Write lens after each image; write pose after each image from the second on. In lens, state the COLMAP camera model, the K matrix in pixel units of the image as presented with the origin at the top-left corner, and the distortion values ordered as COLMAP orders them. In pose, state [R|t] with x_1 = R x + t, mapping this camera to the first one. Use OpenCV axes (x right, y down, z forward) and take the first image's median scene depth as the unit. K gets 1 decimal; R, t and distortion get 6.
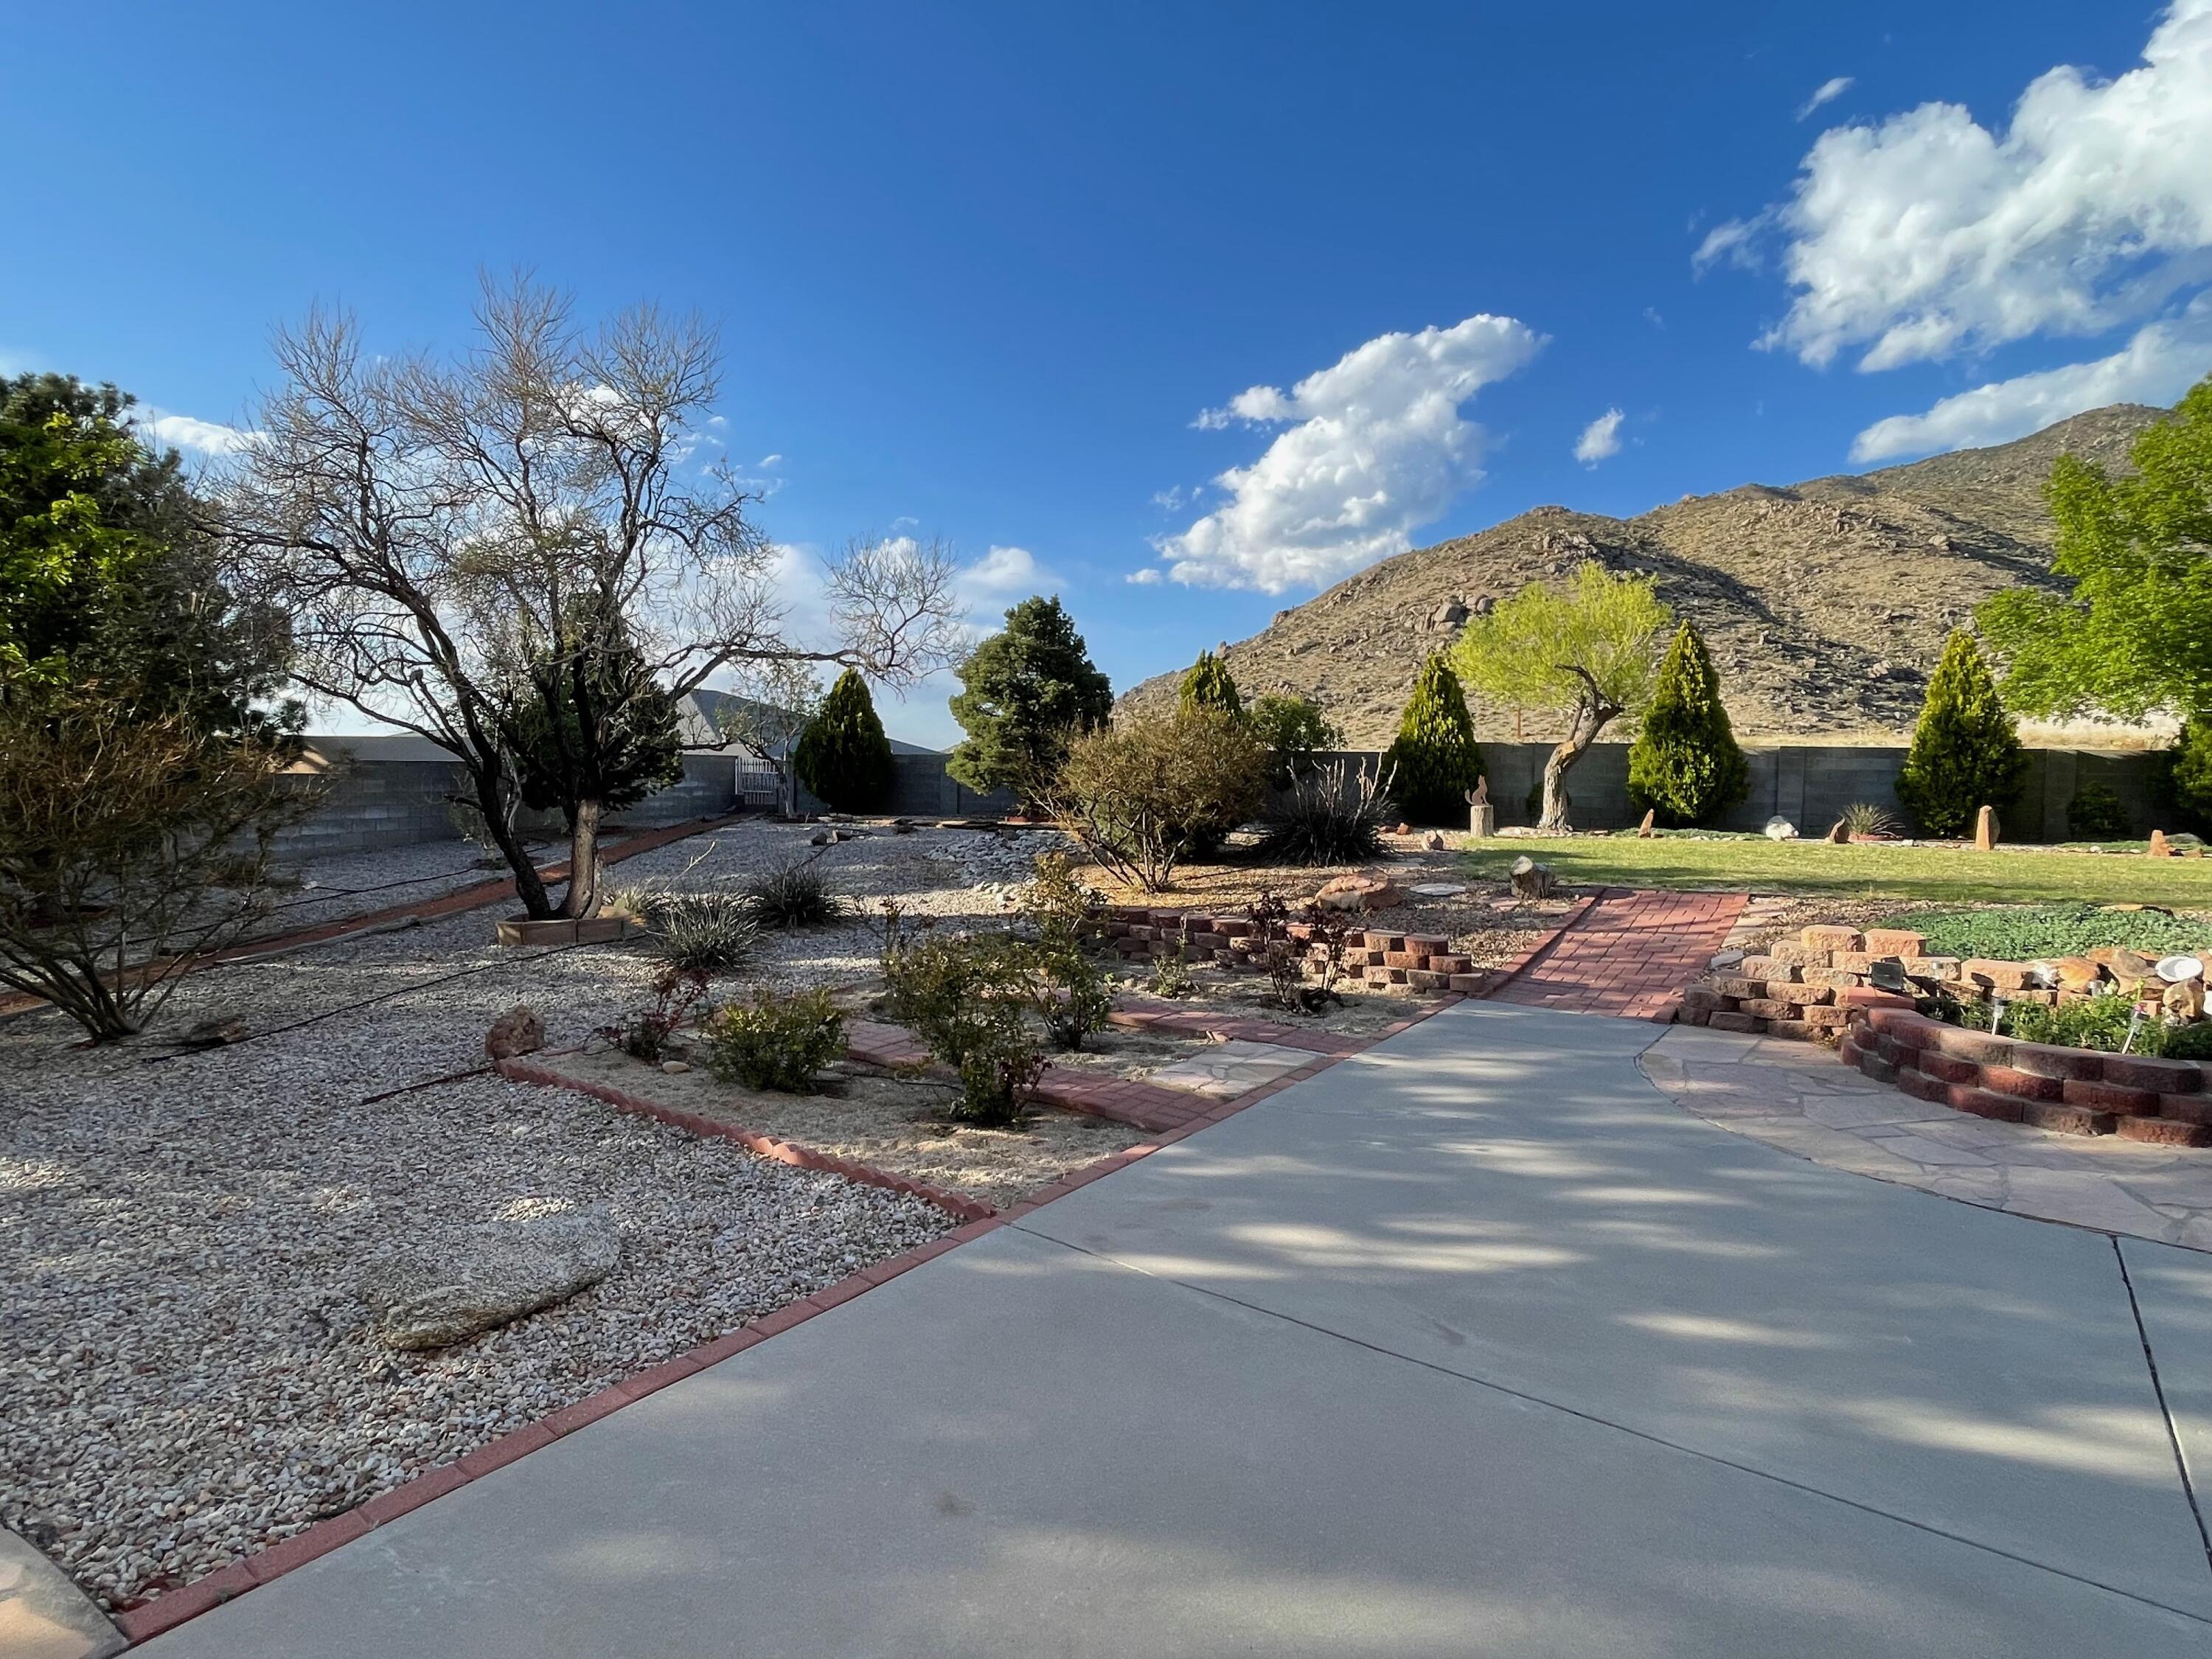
lens RADIAL K [[1154.3, 0, 1093.9], [0, 1154.3, 807.8], [0, 0, 1]] dist [-0.008884, 0.002187]
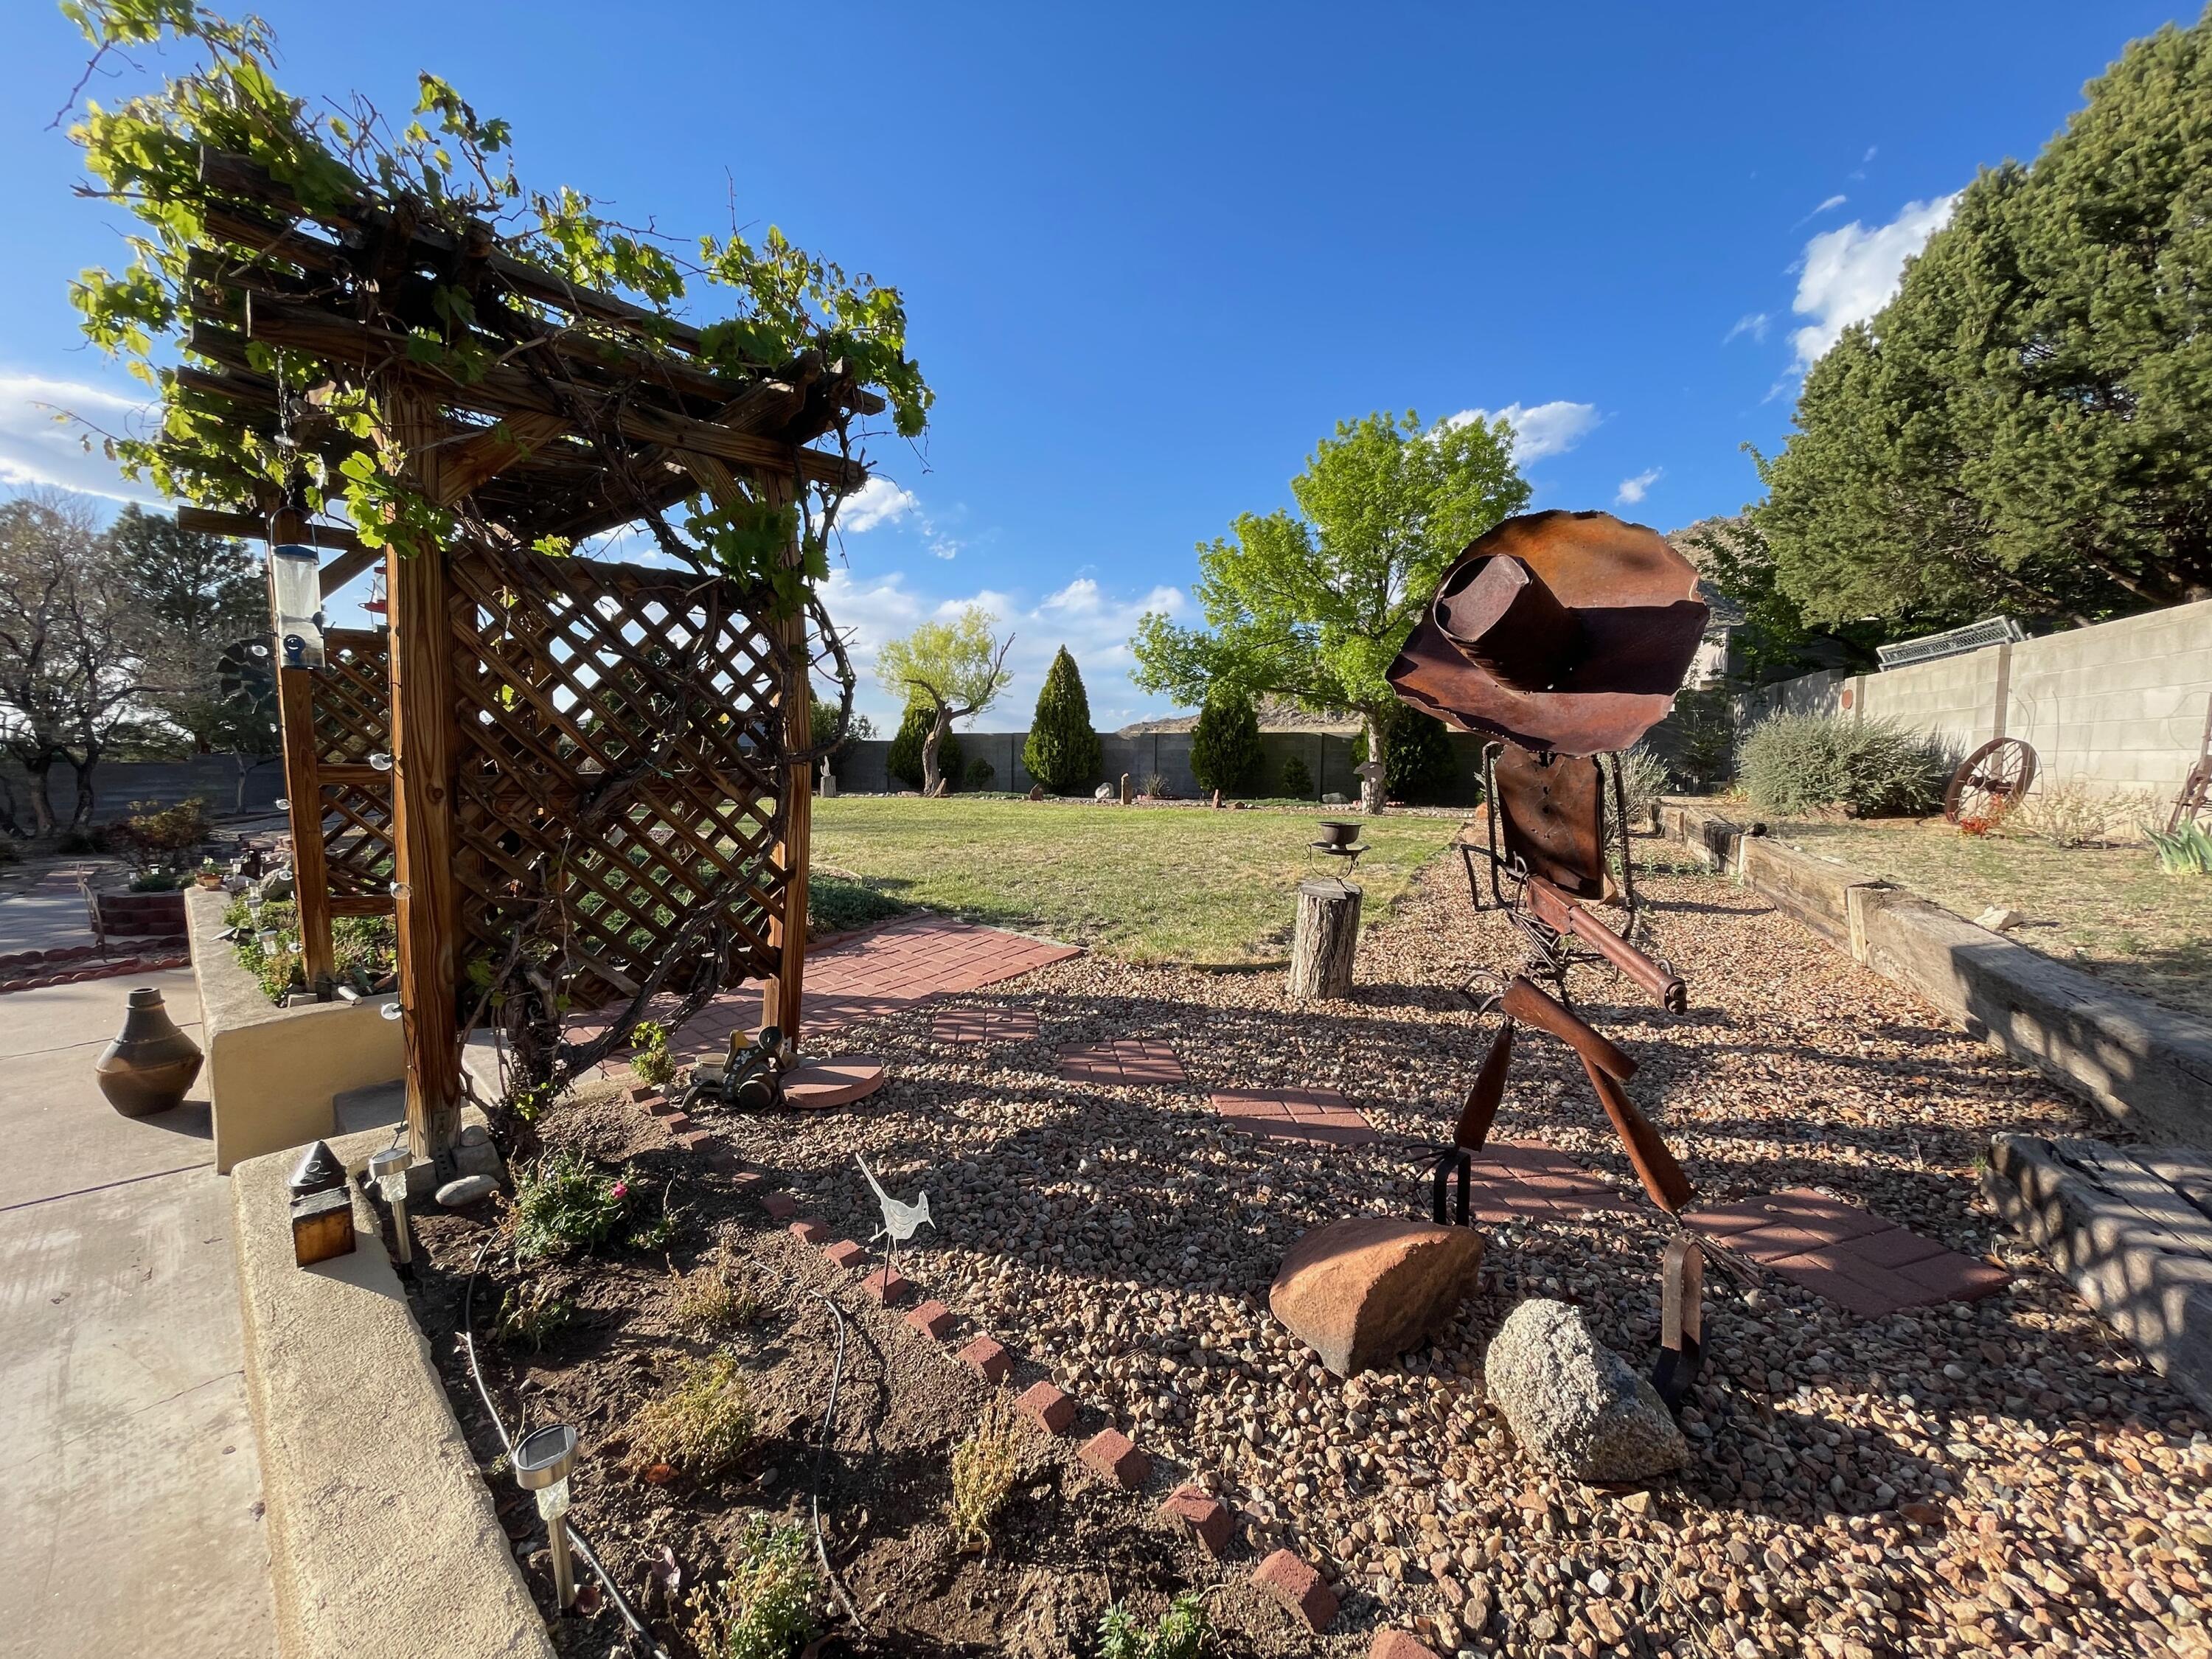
lens RADIAL K [[890.6, 0, 1096.7], [0, 890.6, 838.7], [0, 0, 1]] dist [-0.002699, -0.001291]
pose [[0.991704, 0.000696, -0.128543, 0.159740], [0.006870, 0.998269, 0.058405, 0.002669], [0.128362, -0.058803, 0.989983, -0.018859]]
